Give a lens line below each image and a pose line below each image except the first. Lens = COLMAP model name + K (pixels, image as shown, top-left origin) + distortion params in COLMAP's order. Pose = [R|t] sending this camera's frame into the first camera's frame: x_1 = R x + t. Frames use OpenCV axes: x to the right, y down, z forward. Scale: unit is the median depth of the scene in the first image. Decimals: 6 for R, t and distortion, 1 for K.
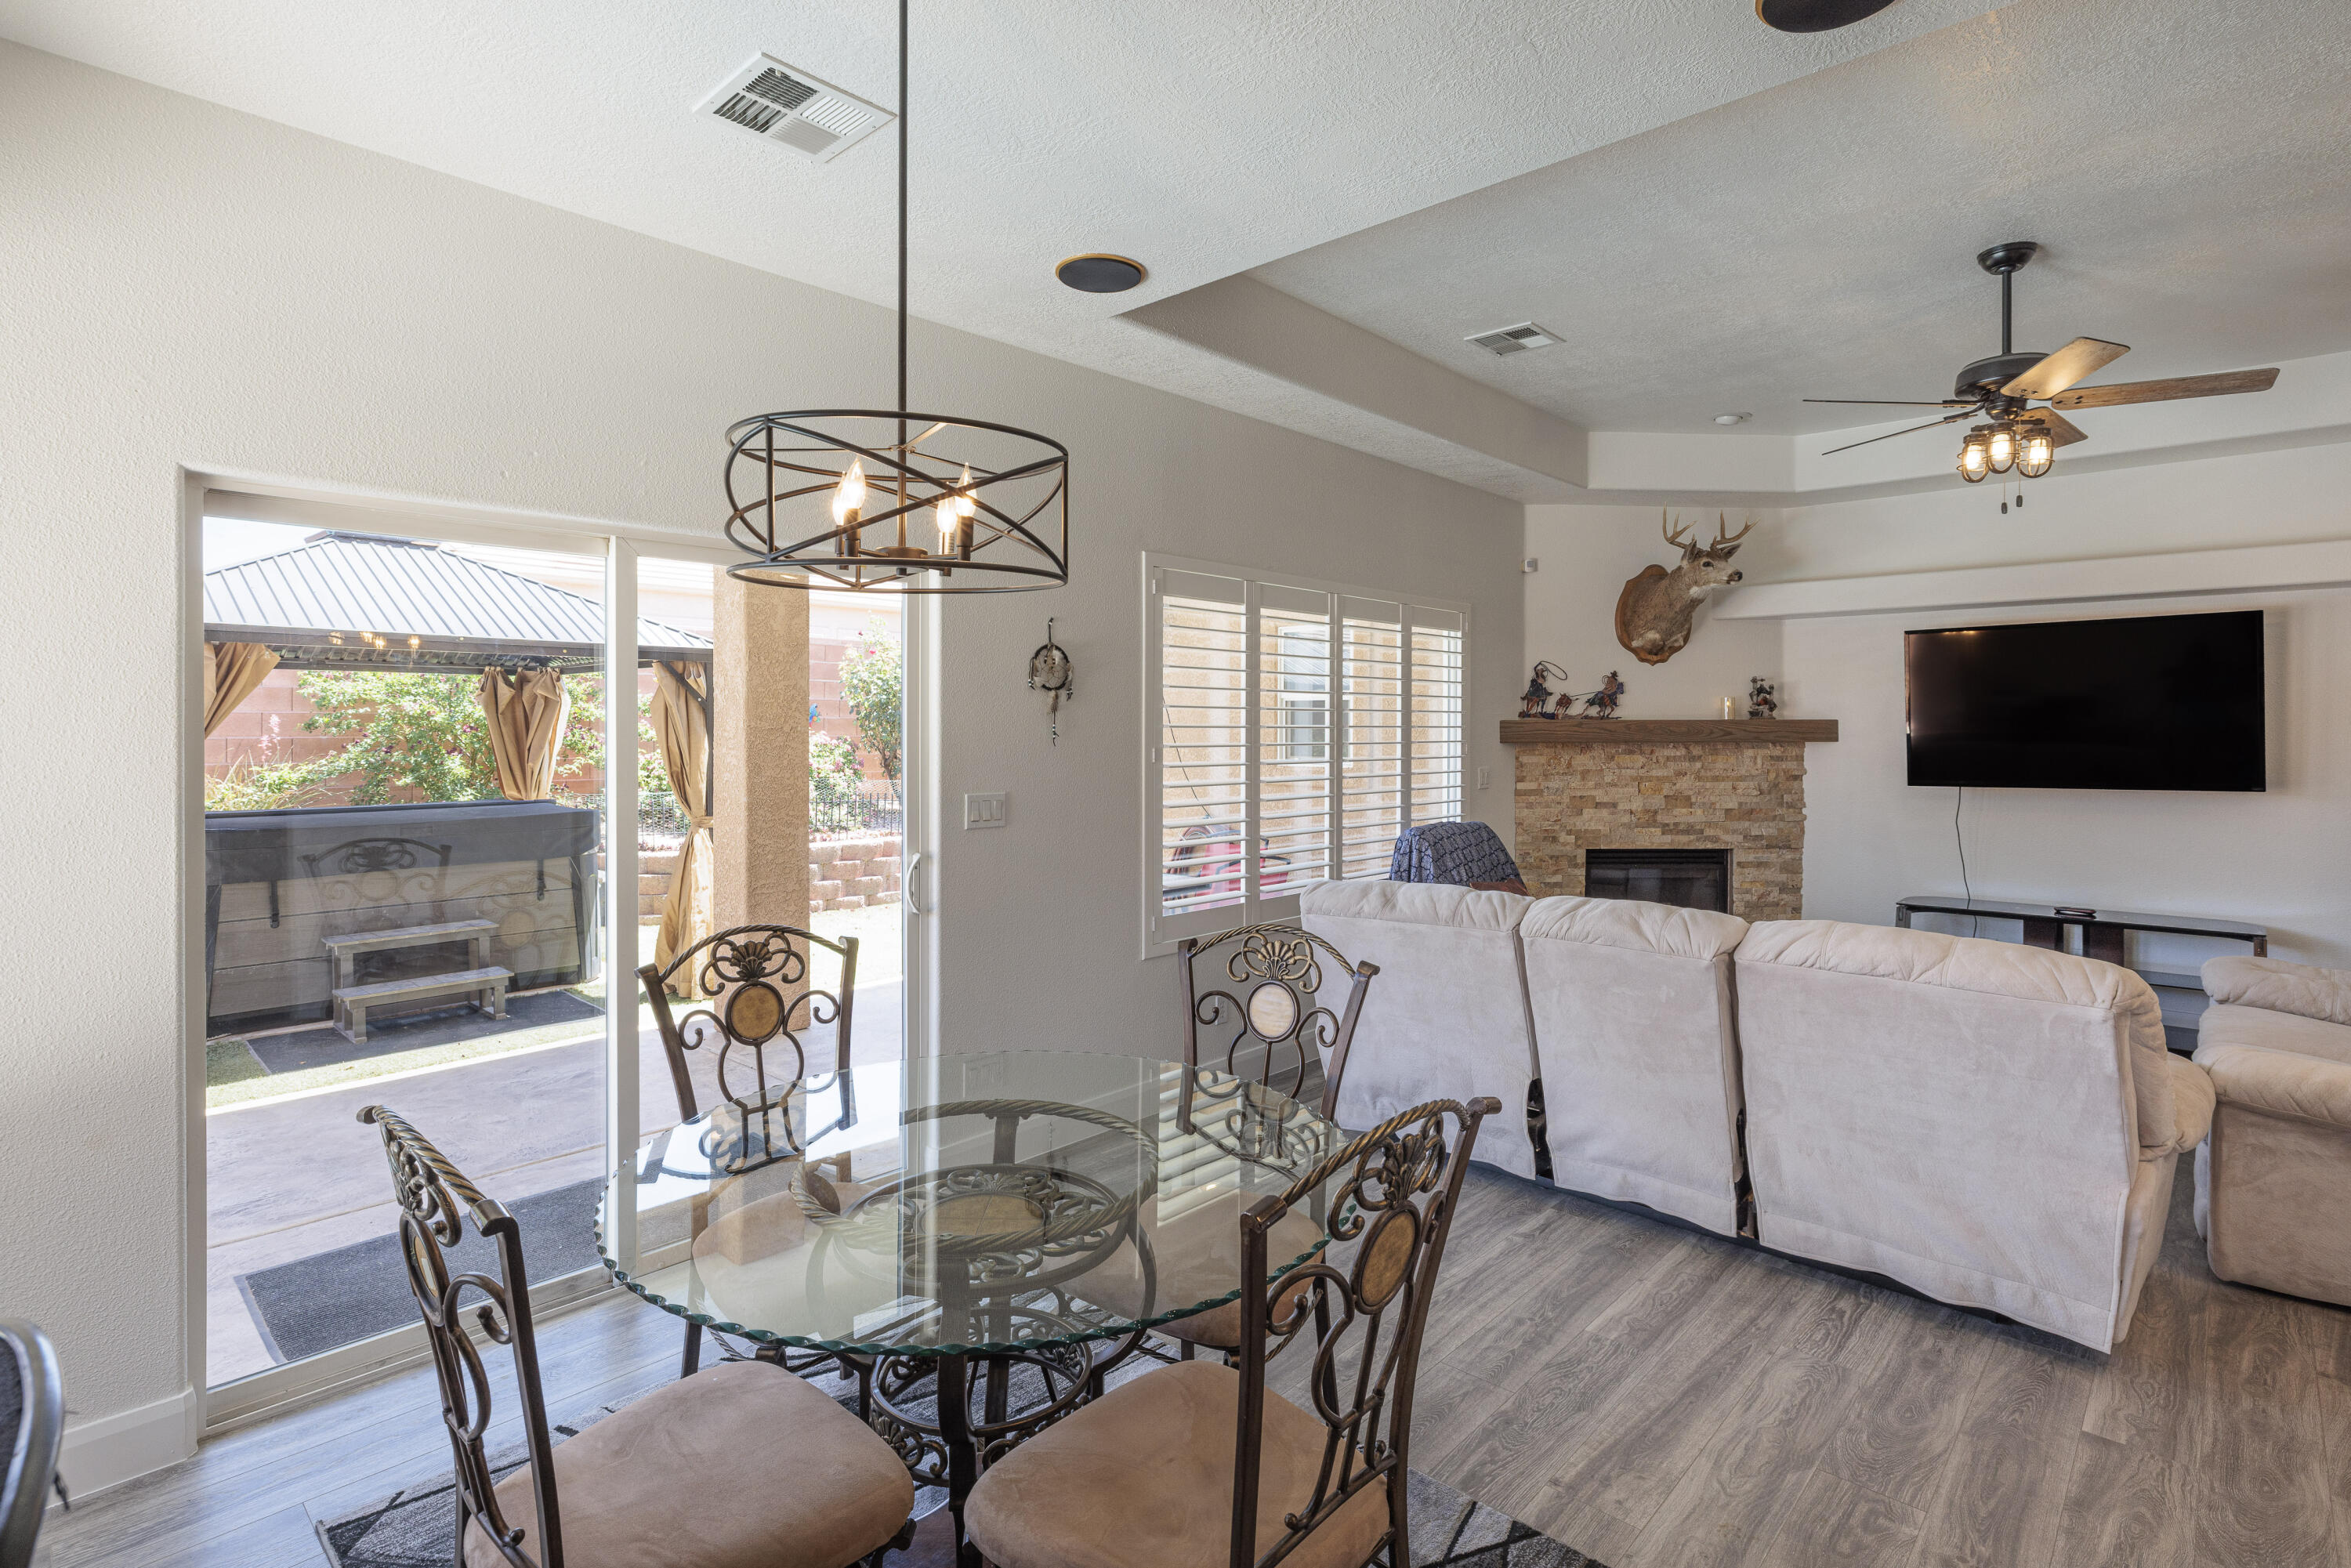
lens RADIAL K [[1198.2, 0, 1211.7], [0, 1198.2, 729.0], [0, 0, 1]] dist [-0.004128, -0.000022]
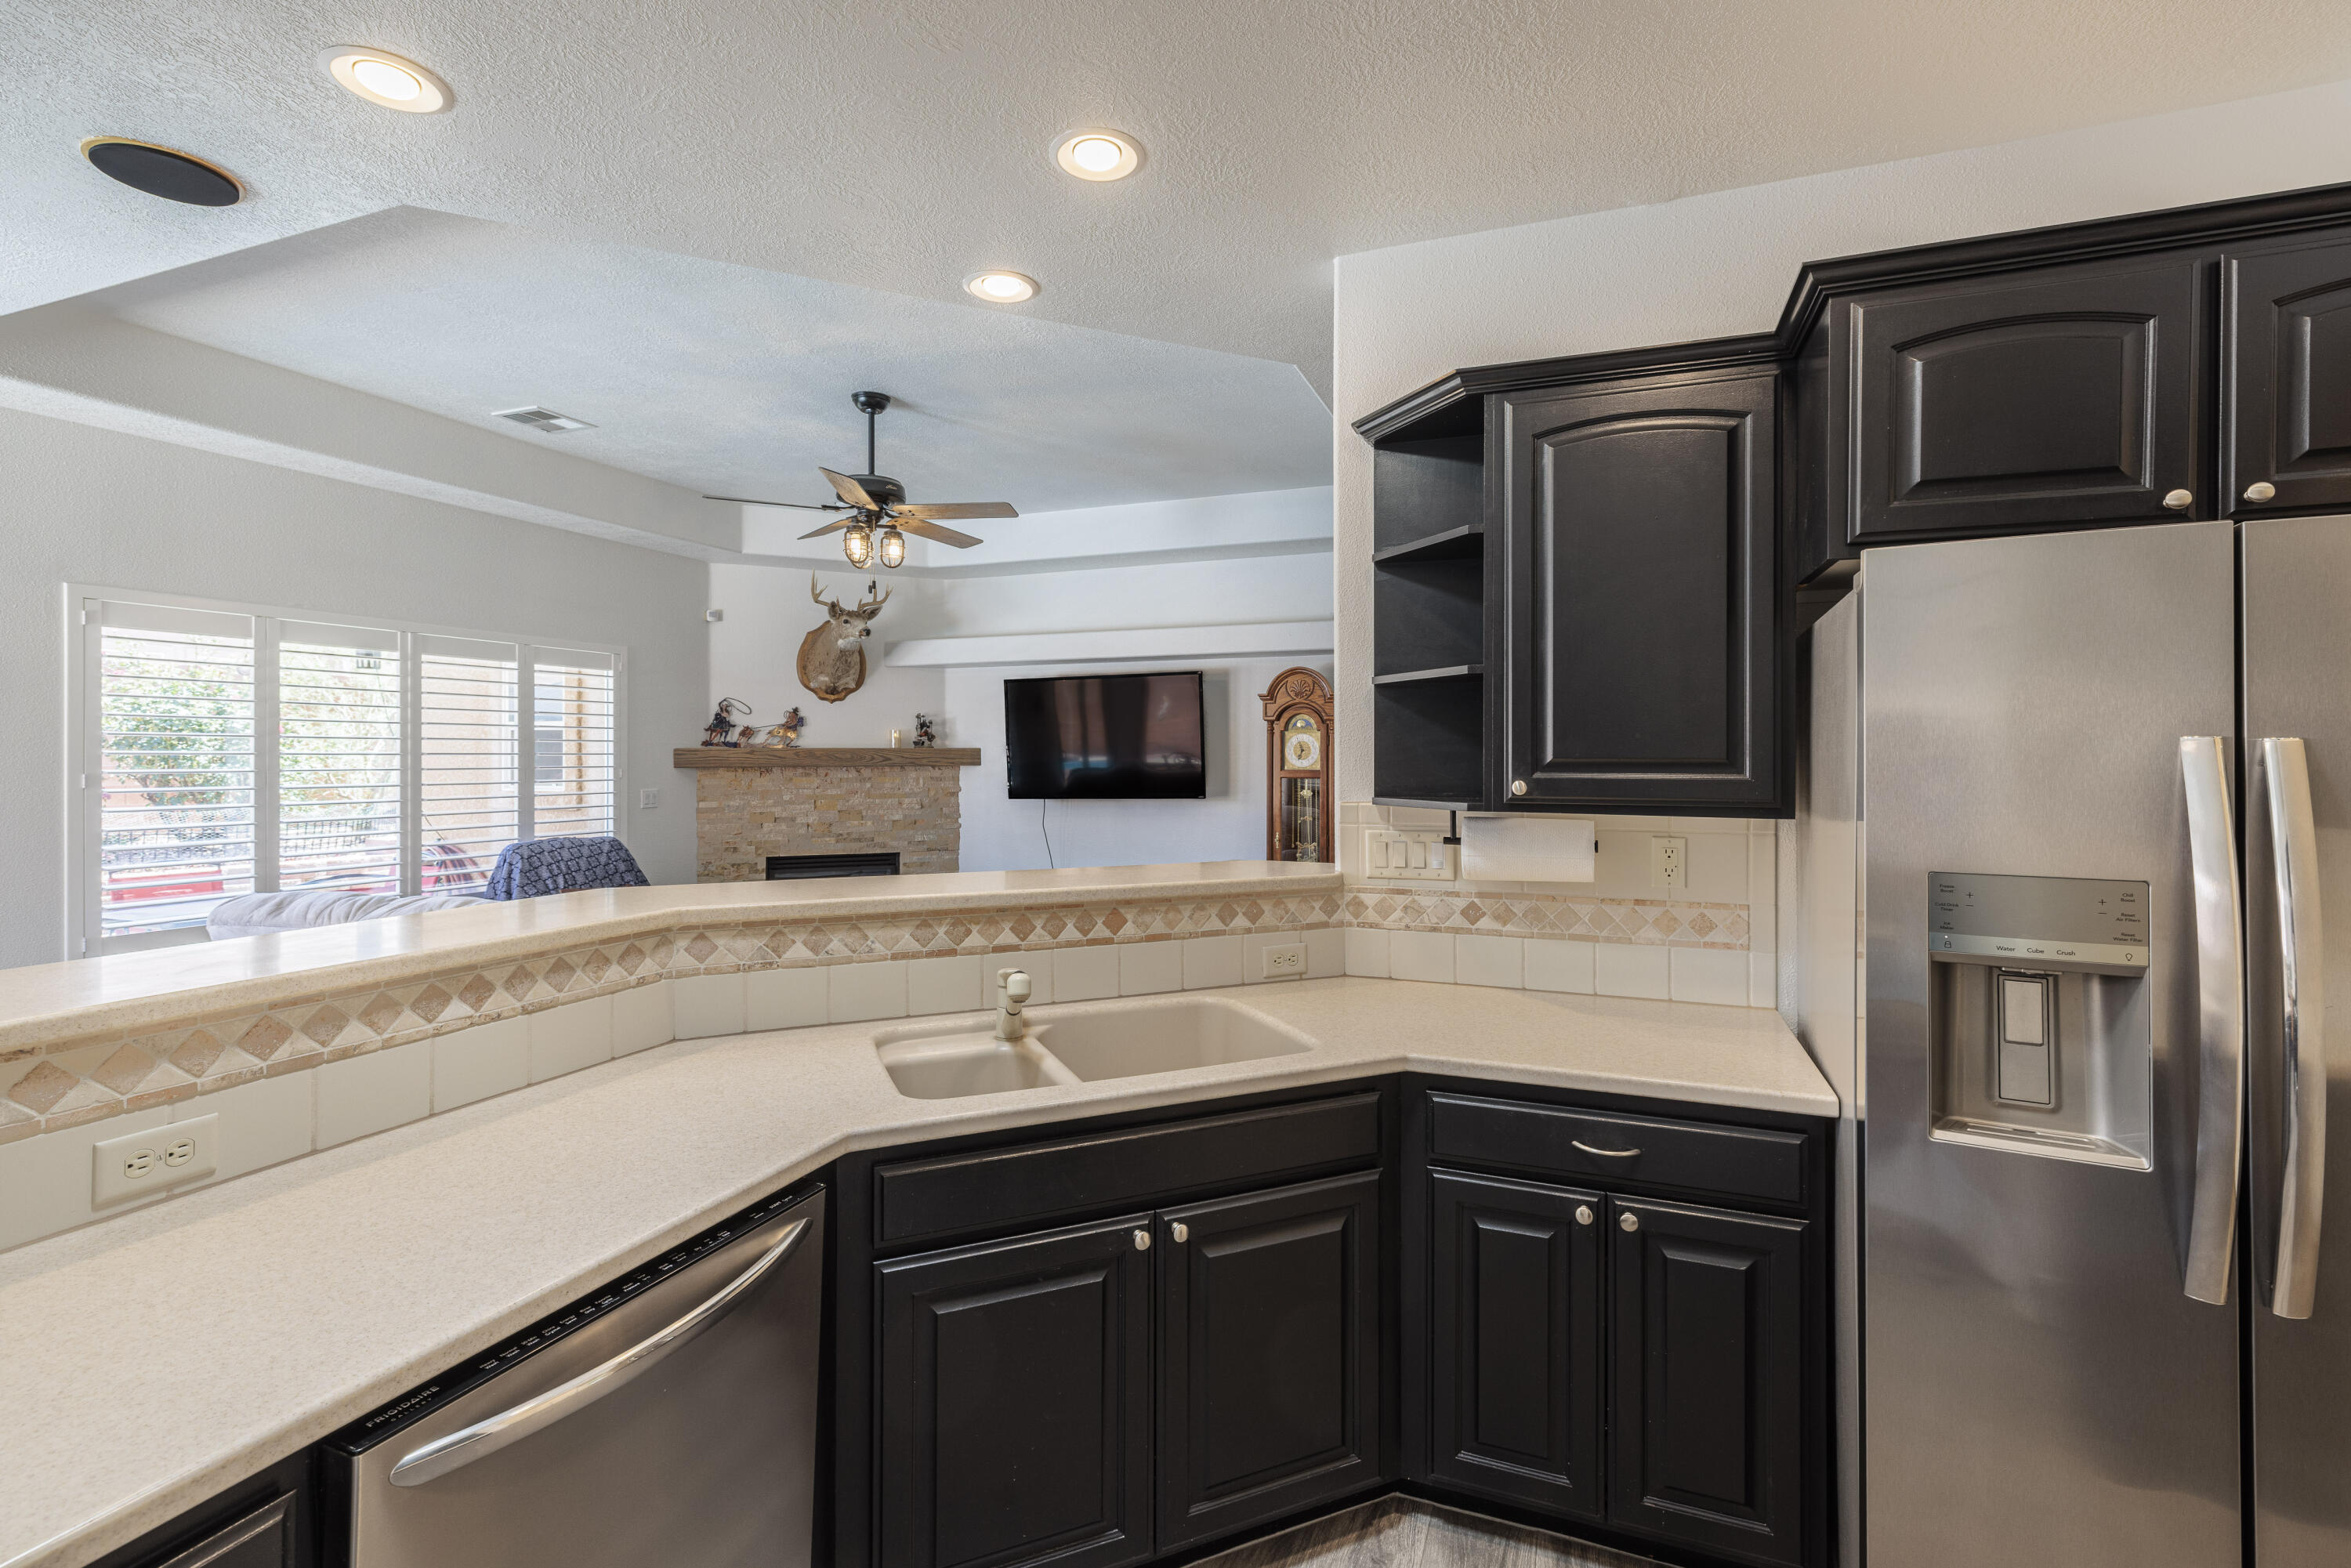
lens RADIAL K [[1059.3, 0, 1253.9], [0, 1059.3, 757.3], [0, 0, 1]] dist [0.003502, 0.000631]
pose [[0.925459, -0.001901, 0.378842, 0.361996], [0.001859, 0.999998, 0.000475, 0.001911], [-0.378842, 0.000264, 0.925461, -0.153189]]
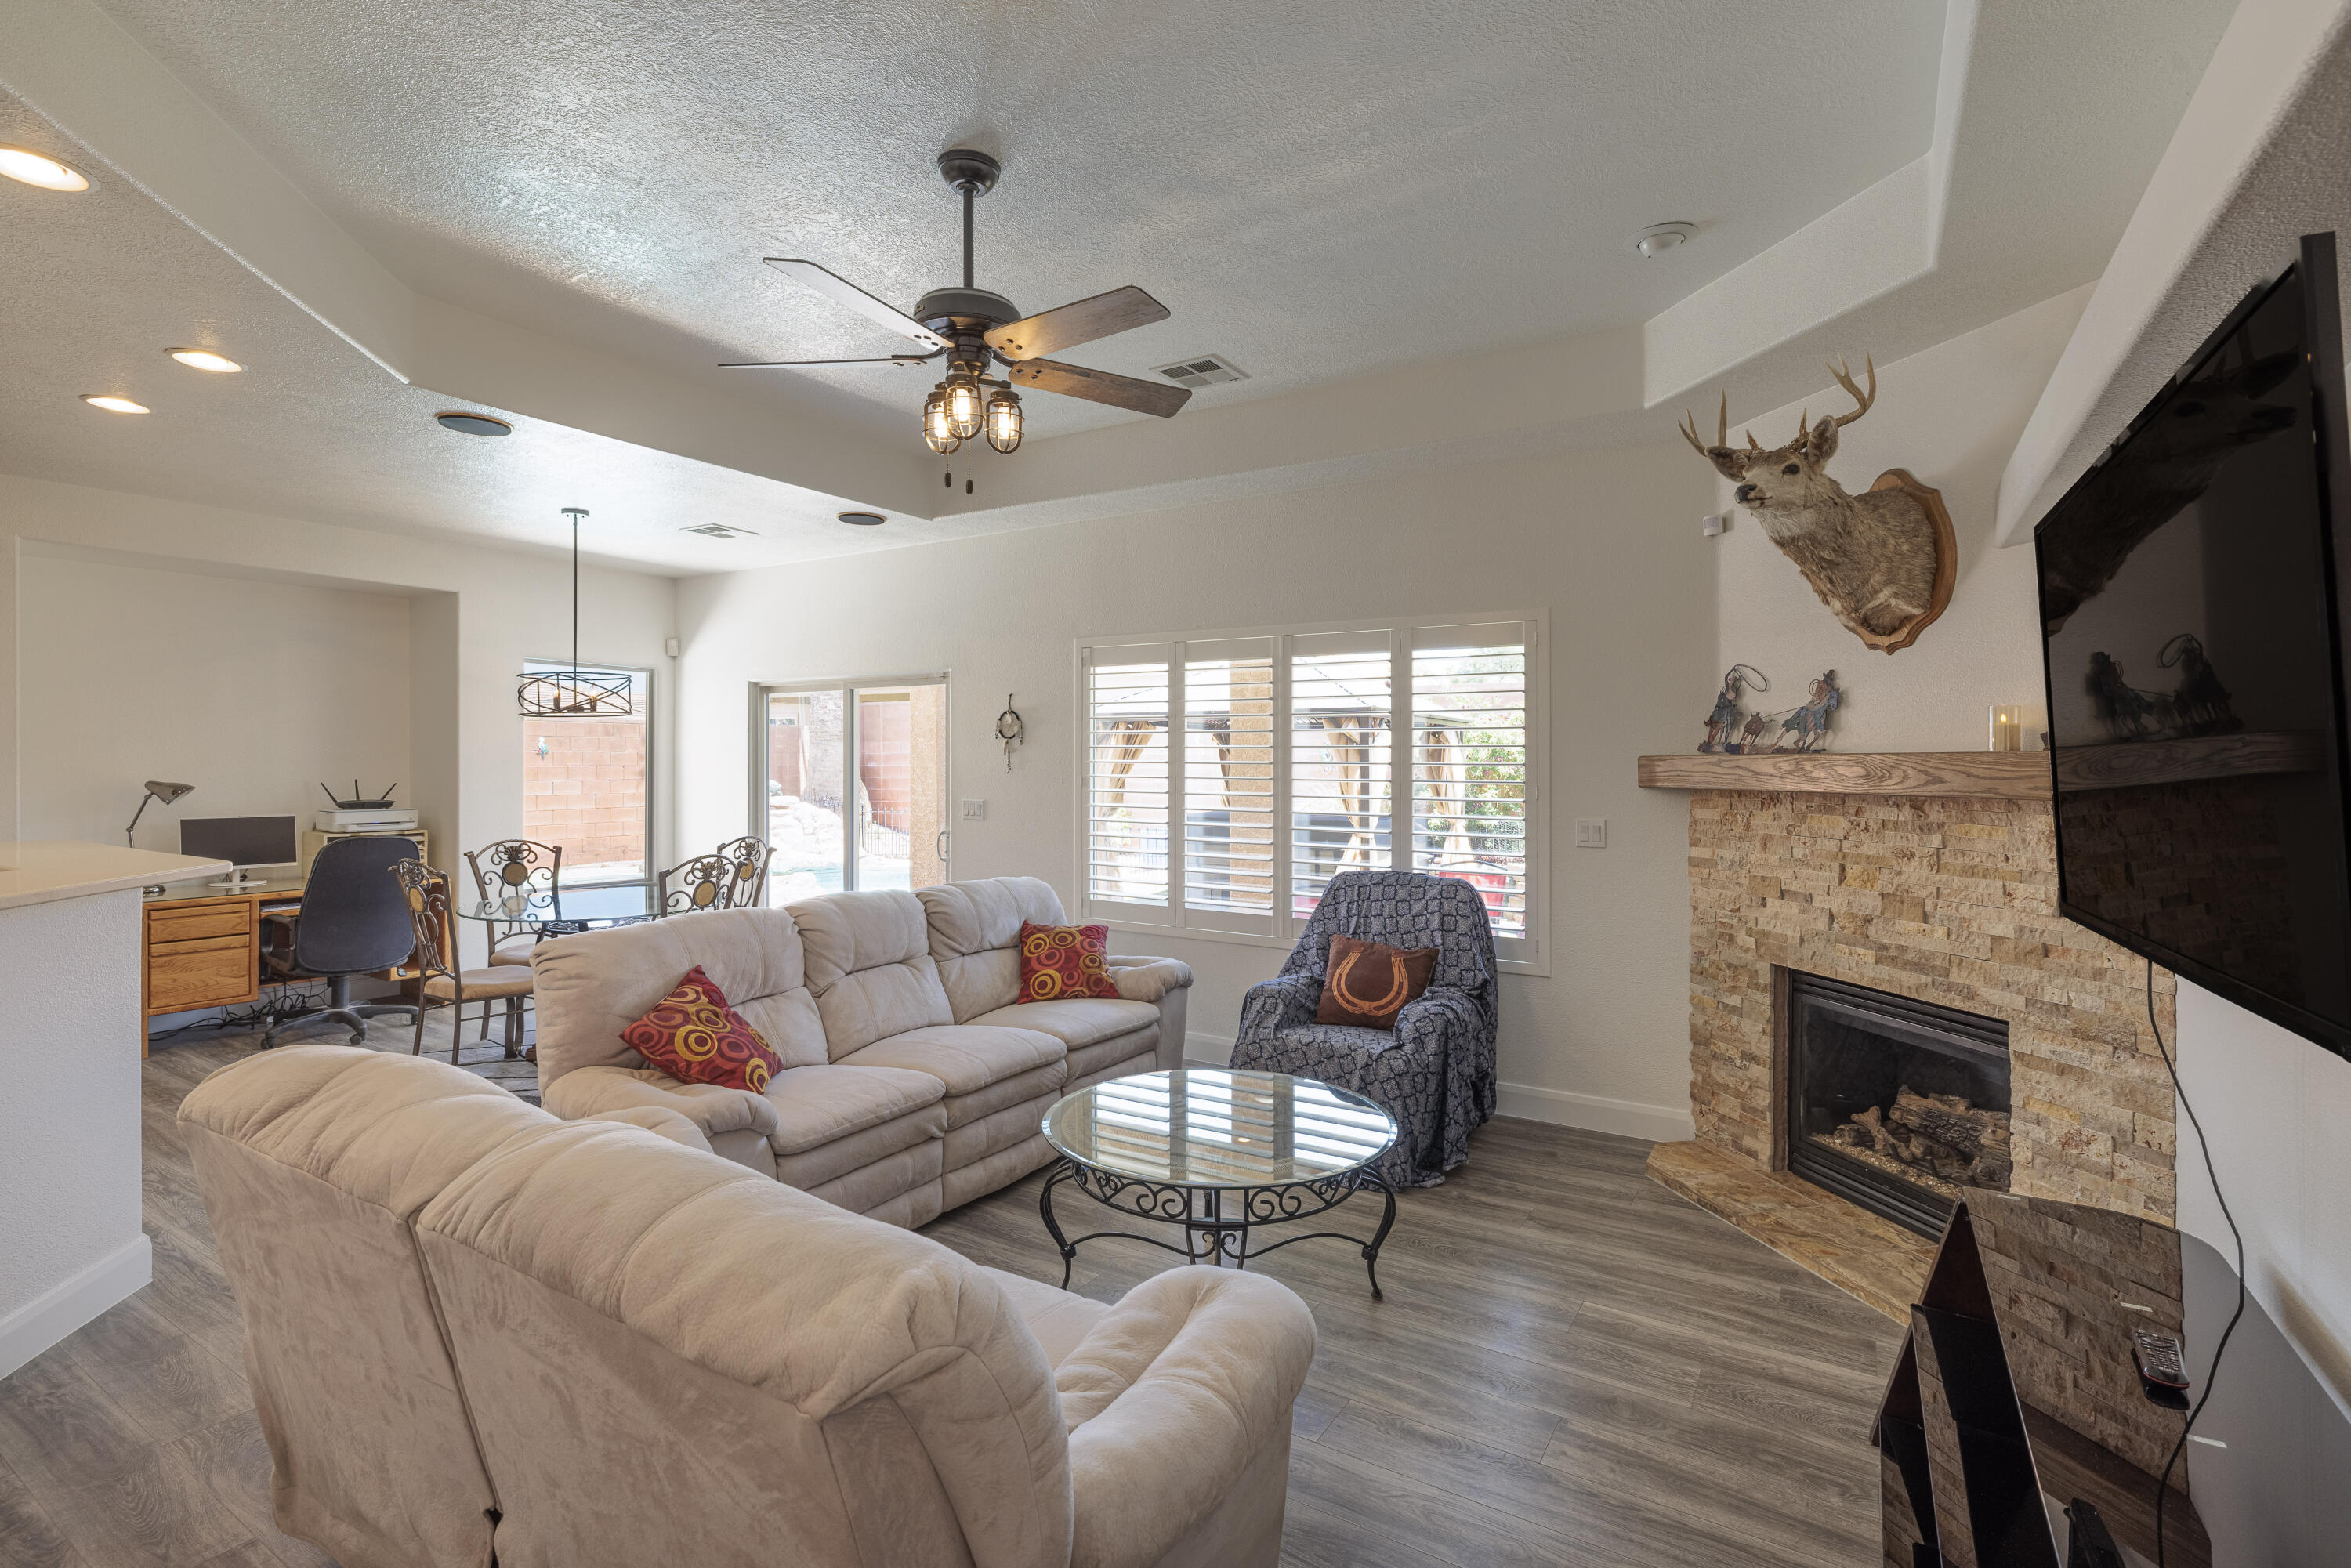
lens RADIAL K [[1096.0, 0, 1126.2], [0, 1096.0, 756.0], [0, 0, 1]] dist [0.002456, 0.000307]
pose [[0.133807, -0.004160, -0.990999, 0.830145], [-0.006160, 0.999968, -0.005030, -0.001954], [0.990988, 0.006777, 0.133777, 0.593634]]
